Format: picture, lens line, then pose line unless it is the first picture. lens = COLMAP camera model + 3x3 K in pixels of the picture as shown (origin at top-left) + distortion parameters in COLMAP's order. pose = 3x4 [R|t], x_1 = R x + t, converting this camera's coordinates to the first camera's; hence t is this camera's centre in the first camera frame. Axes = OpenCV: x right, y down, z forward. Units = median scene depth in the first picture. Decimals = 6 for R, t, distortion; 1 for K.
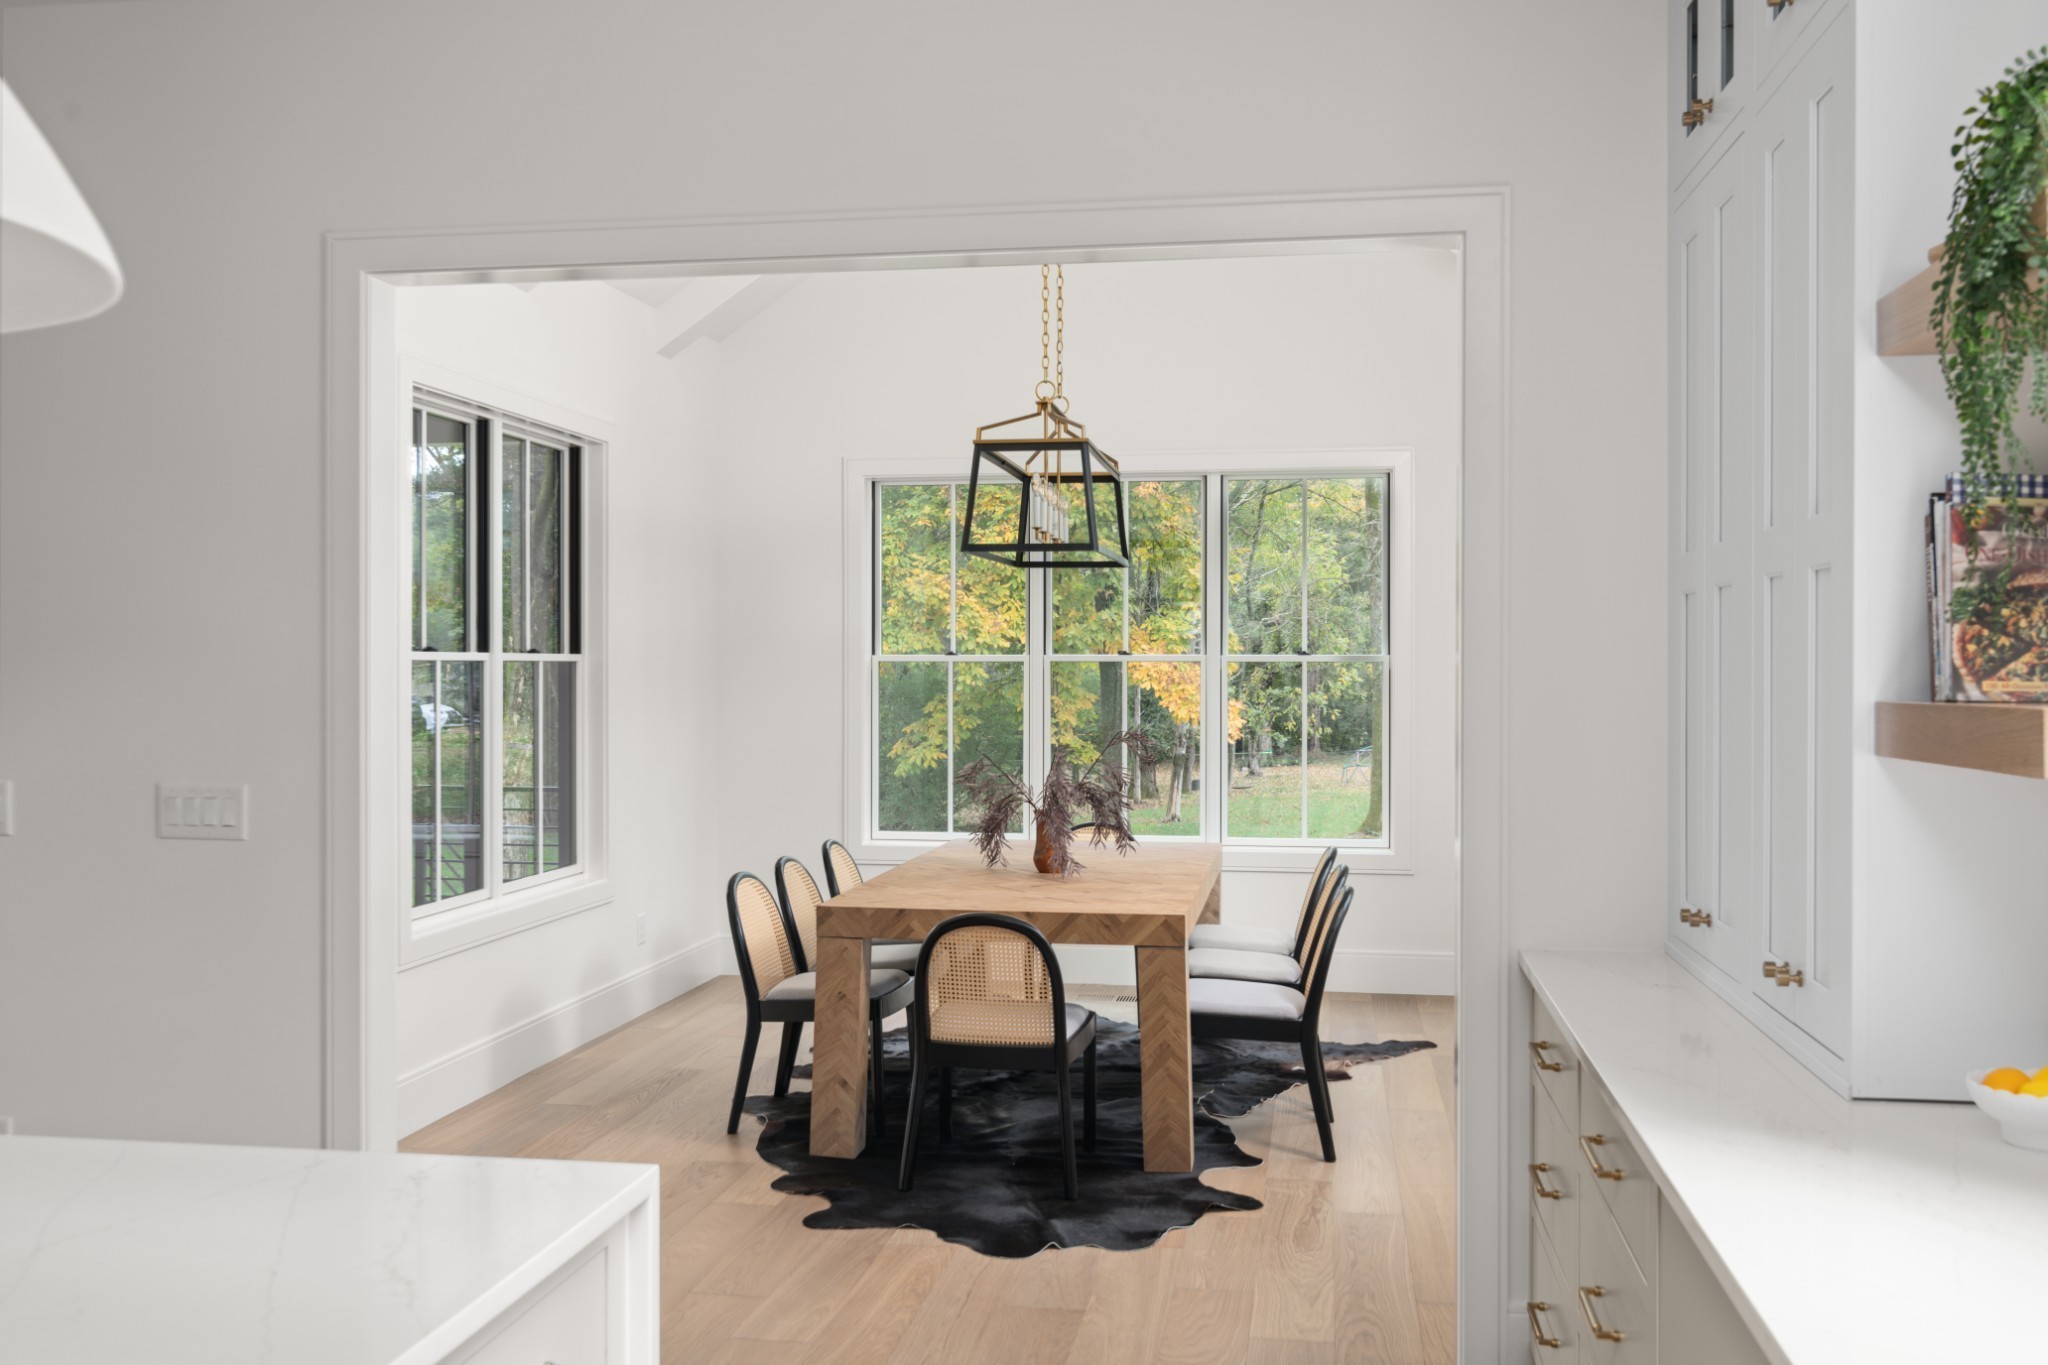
lens RADIAL K [[1754.8, 0, 1022.1], [0, 1754.8, 673.0], [0, 0, 1]] dist [0.009220, -0.004951]
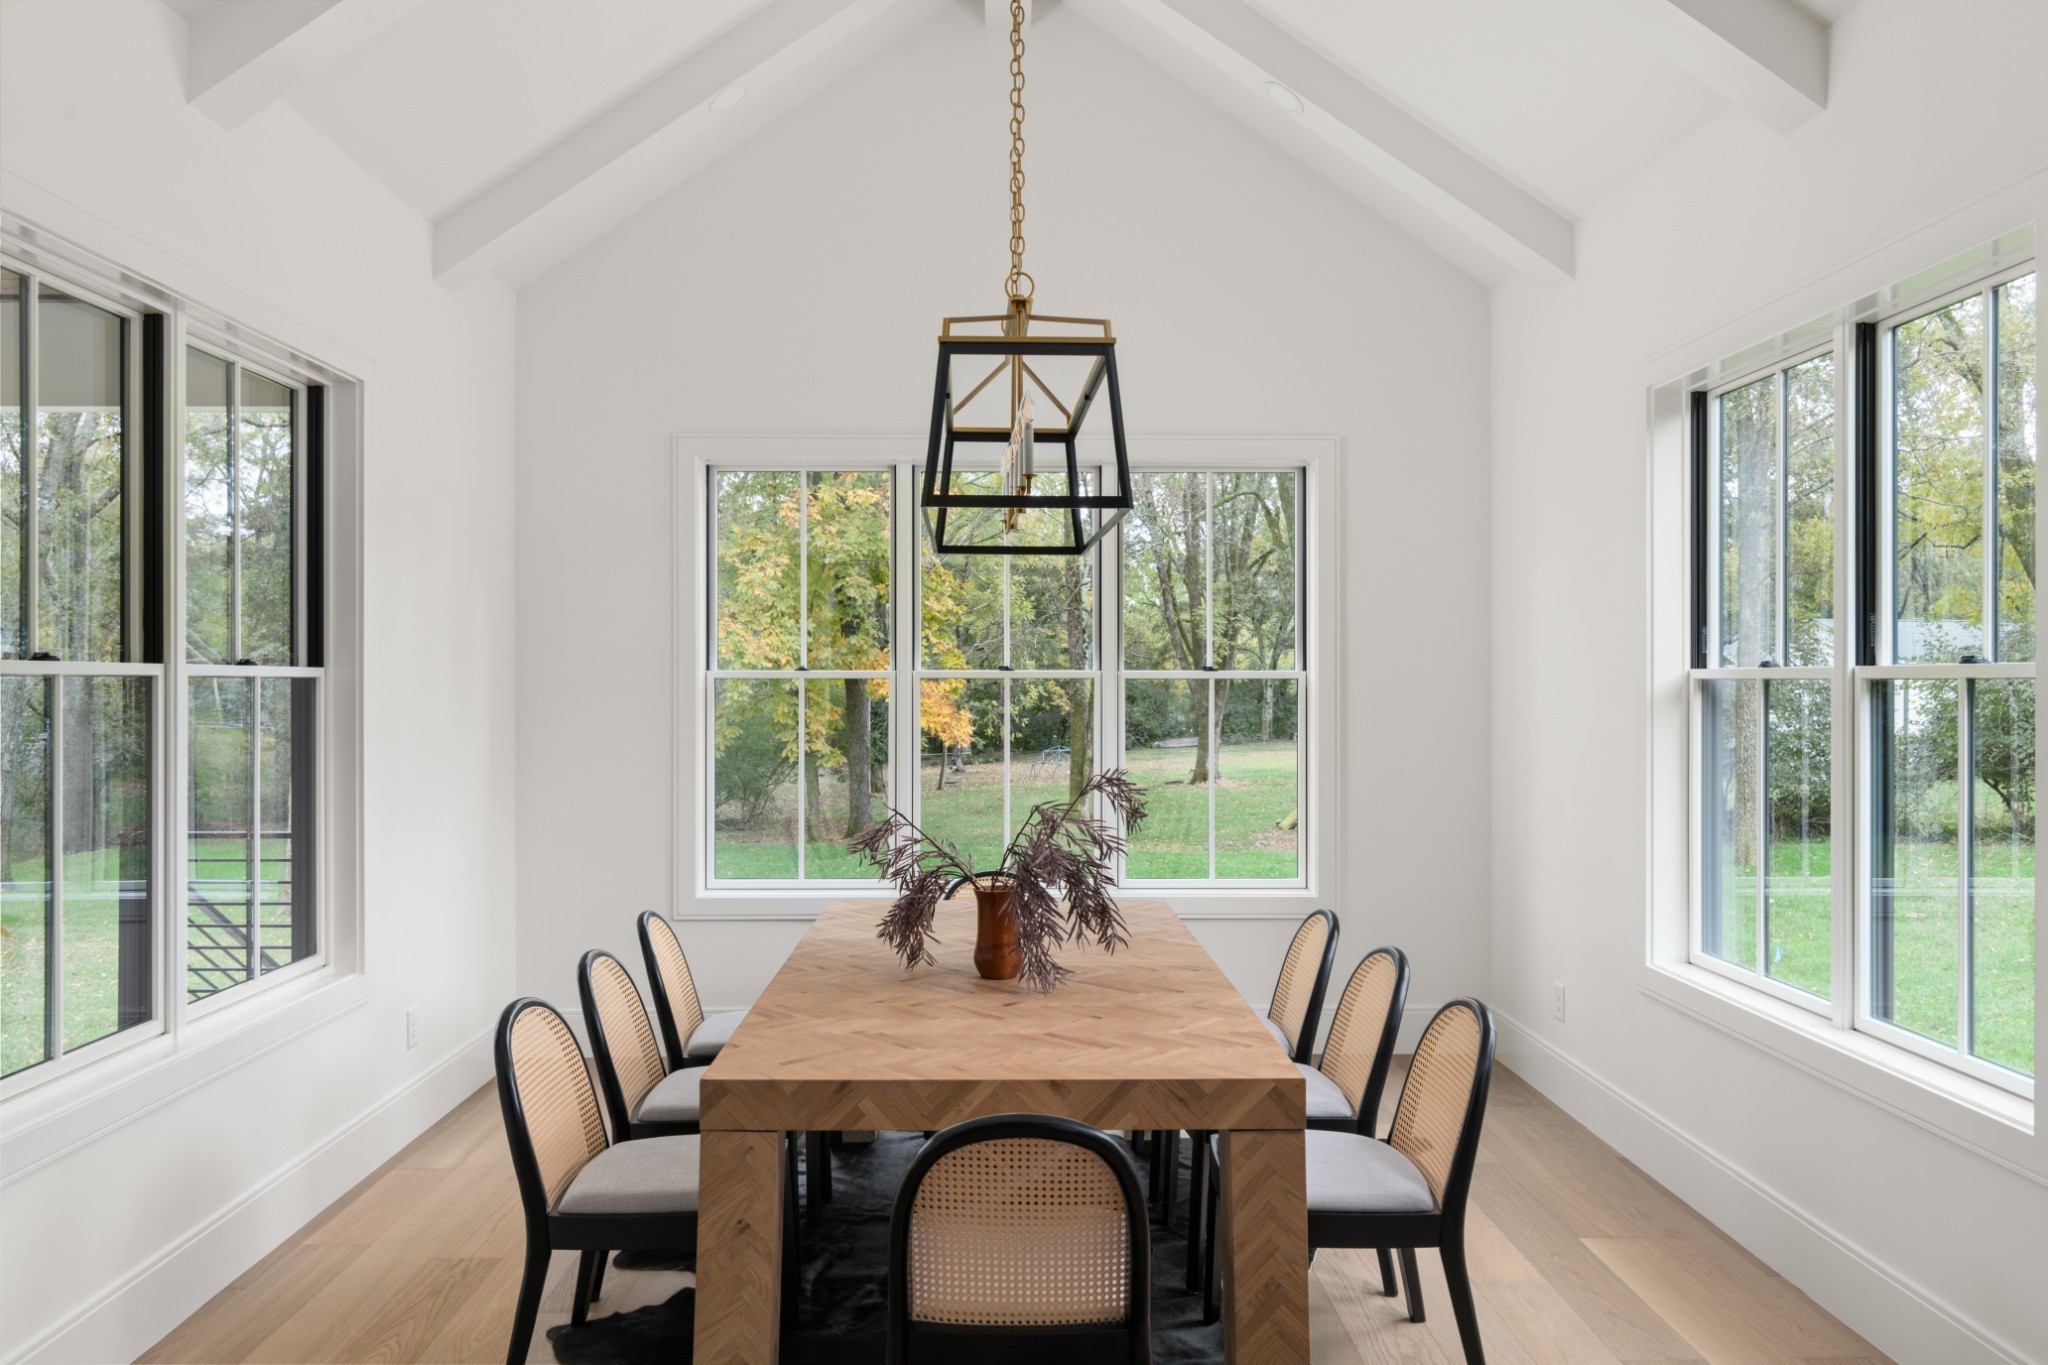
lens RADIAL K [[1429.4, 0, 1023.5], [0, 1429.4, 685.1], [0, 0, 1]] dist [0.002919, -0.002719]
pose [[0.984503, -0.000516, 0.175369, -0.056155], [0.001018, 0.999996, -0.002776, -0.001189], [-0.175367, 0.002911, 0.984499, 0.295970]]
